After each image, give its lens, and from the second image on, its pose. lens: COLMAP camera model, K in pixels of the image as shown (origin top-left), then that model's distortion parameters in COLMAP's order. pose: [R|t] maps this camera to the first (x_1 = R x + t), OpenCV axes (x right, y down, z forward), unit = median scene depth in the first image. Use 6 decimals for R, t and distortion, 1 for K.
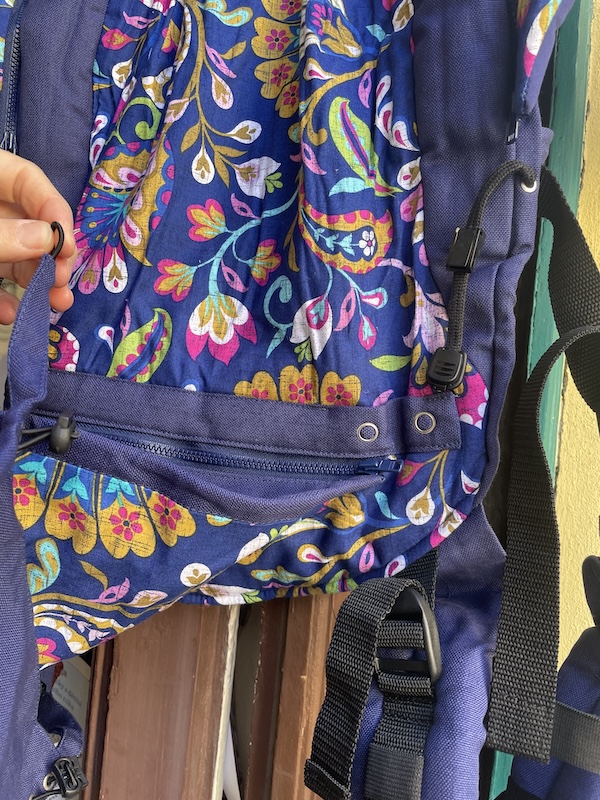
lens RADIAL K [[610.8, 0, 287.9], [0, 610.8, 396.4], [0, 0, 1]] dist [0.082576, -0.125723]
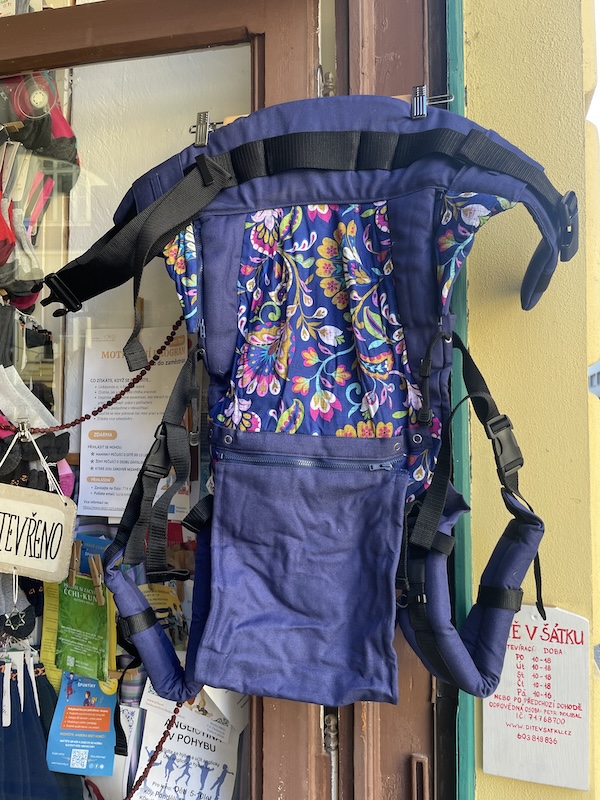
lens RADIAL K [[610.8, 0, 287.9], [0, 610.8, 396.4], [0, 0, 1]] dist [0.082576, -0.125723]
pose [[0.988042, -0.093222, 0.122812, -0.527514], [0.097677, 0.994743, -0.030756, -0.091785], [-0.119299, 0.042384, 0.991953, -1.262250]]
